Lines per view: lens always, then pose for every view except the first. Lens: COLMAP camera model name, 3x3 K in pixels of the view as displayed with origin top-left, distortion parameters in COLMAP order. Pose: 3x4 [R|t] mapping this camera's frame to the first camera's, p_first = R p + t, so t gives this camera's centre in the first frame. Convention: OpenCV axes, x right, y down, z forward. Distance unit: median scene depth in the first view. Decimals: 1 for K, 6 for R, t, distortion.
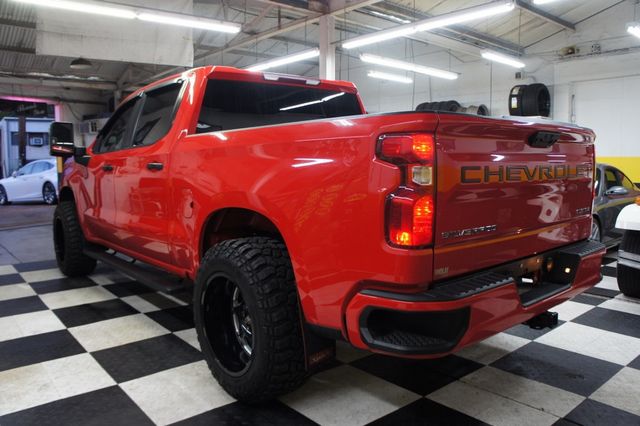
lens RADIAL K [[502.1, 0, 320.2], [0, 502.1, 211.8], [0, 0, 1]] dist [-0.178943, 0.123479]
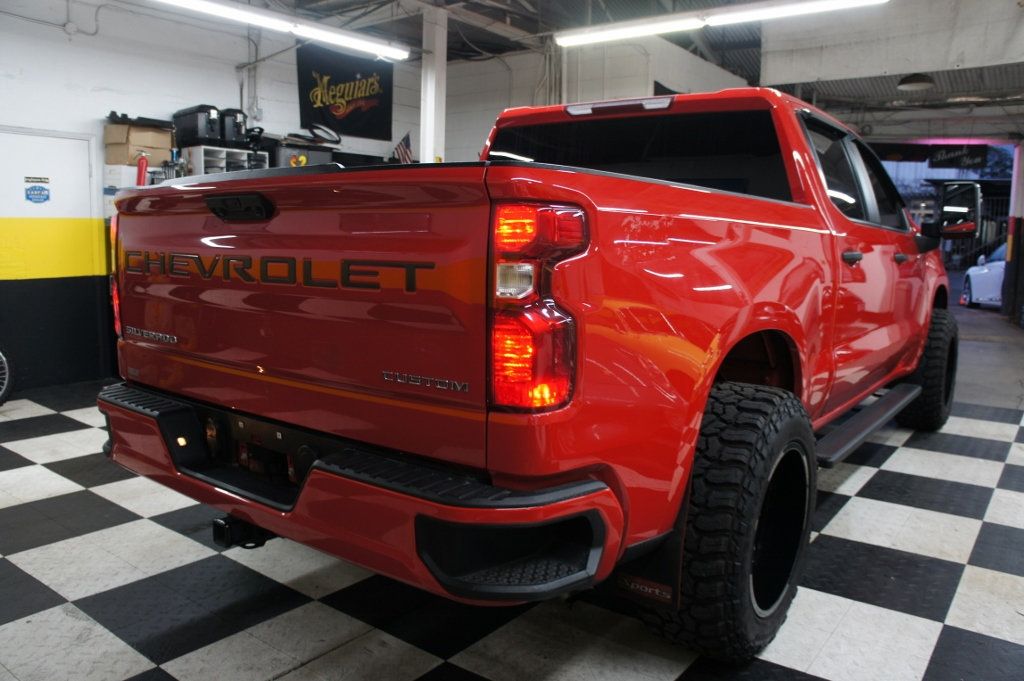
lens RADIAL K [[803.3, 0, 503.8], [0, 803.3, 341.2], [0, 0, 1]] dist [-0.178943, 0.123479]
pose [[0.216017, 0.144257, -0.965674, 0.794531], [-0.116559, 0.985763, 0.121184, -0.081315], [0.969407, 0.086380, 0.229756, 0.619951]]
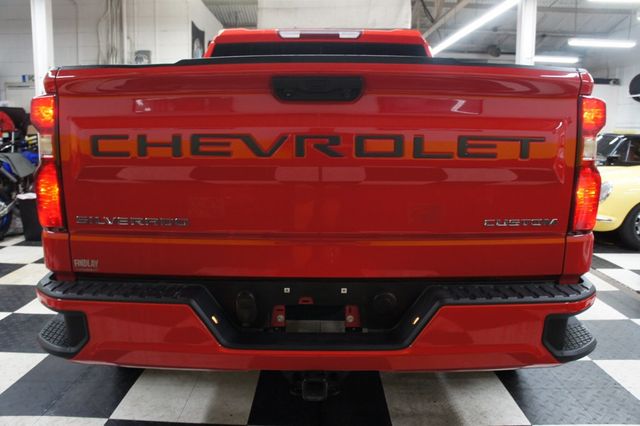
lens RADIAL K [[502.1, 0, 315.2], [0, 502.1, 200.9], [0, 0, 1]] dist [-0.178943, 0.123479]
pose [[0.758491, 0.108627, -0.642566, 0.488009], [-0.079346, 0.994068, 0.074388, -0.034075], [0.646835, -0.005438, 0.762611, 0.299049]]
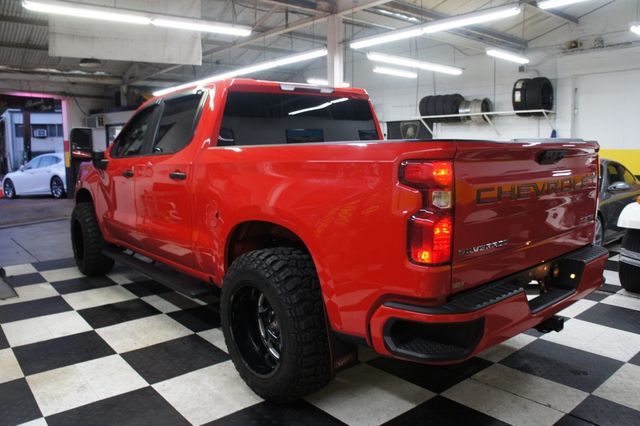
lens RADIAL K [[502.1, 0, 319.6], [0, 502.1, 208.2], [0, 0, 1]] dist [-0.178943, 0.123479]
pose [[0.999958, -0.008223, -0.004056, -0.026027], [0.008303, 0.999761, 0.020247, -0.034552], [0.003889, -0.020280, 0.999787, -0.040055]]
